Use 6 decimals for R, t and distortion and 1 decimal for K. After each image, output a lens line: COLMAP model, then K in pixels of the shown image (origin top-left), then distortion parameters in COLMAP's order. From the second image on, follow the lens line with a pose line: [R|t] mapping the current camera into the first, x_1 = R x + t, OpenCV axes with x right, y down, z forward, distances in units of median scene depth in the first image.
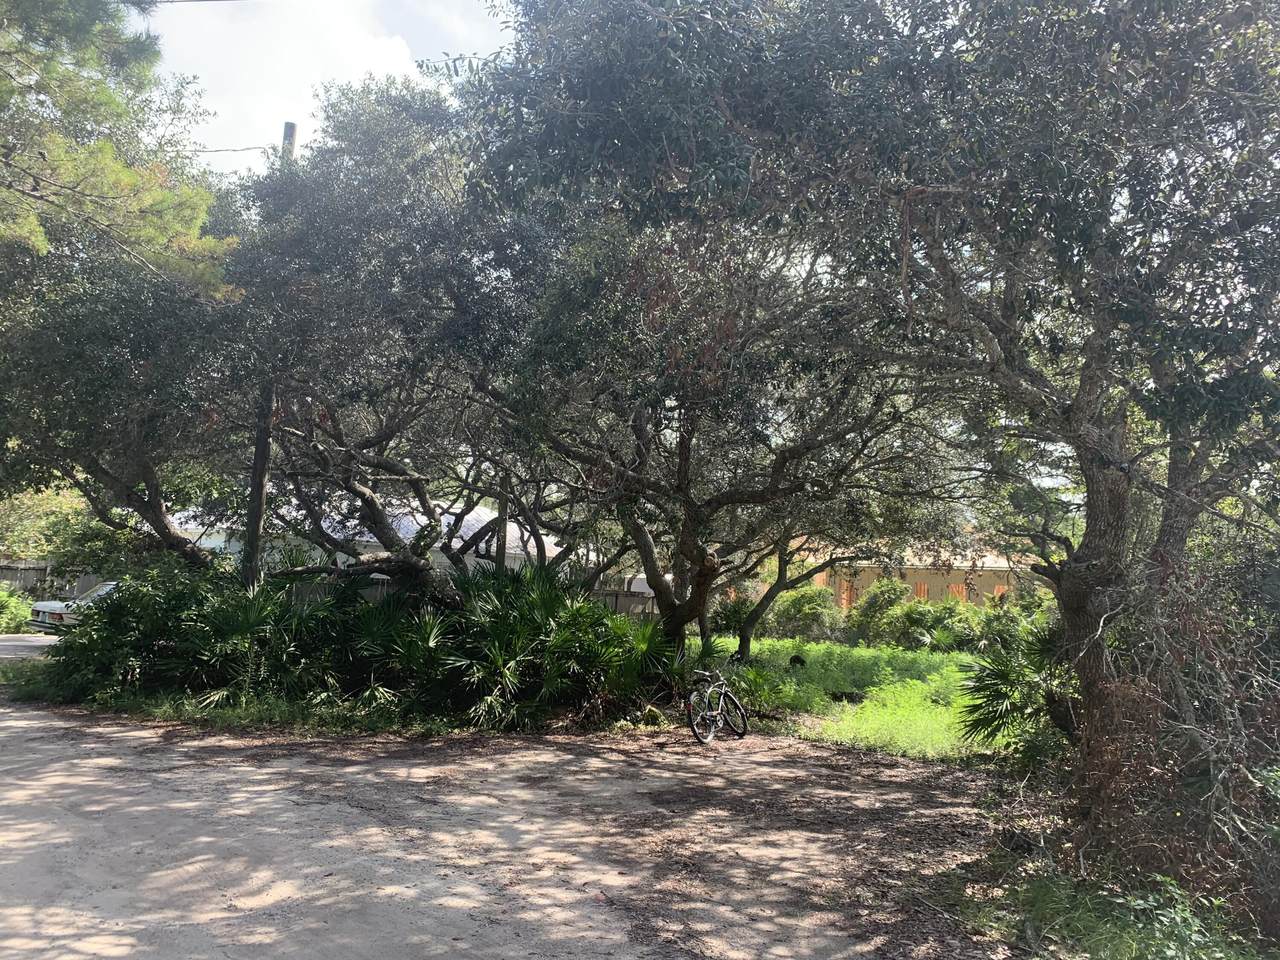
lens RADIAL K [[956.9, 0, 640.0], [0, 956.9, 480.0], [0, 0, 1]] dist [0.007260, 0.002067]
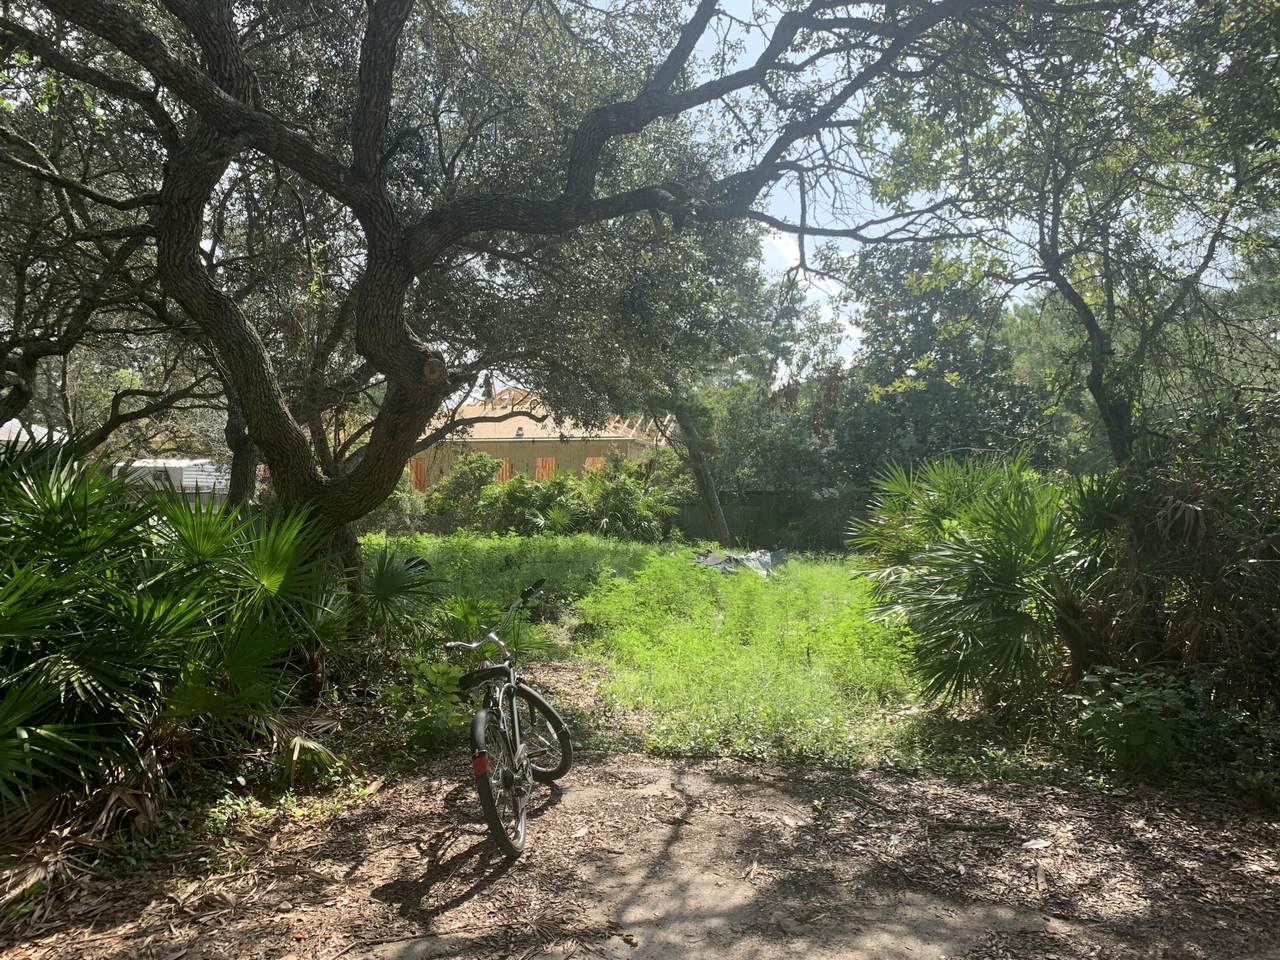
lens RADIAL K [[956.9, 0, 640.0], [0, 956.9, 480.0], [0, 0, 1]] dist [0.007260, 0.002067]
pose [[0.877965, -0.047538, 0.476359, -0.019065], [-0.009013, 0.993240, 0.115732, 0.033600], [-0.478640, -0.105902, 0.871601, 0.237199]]
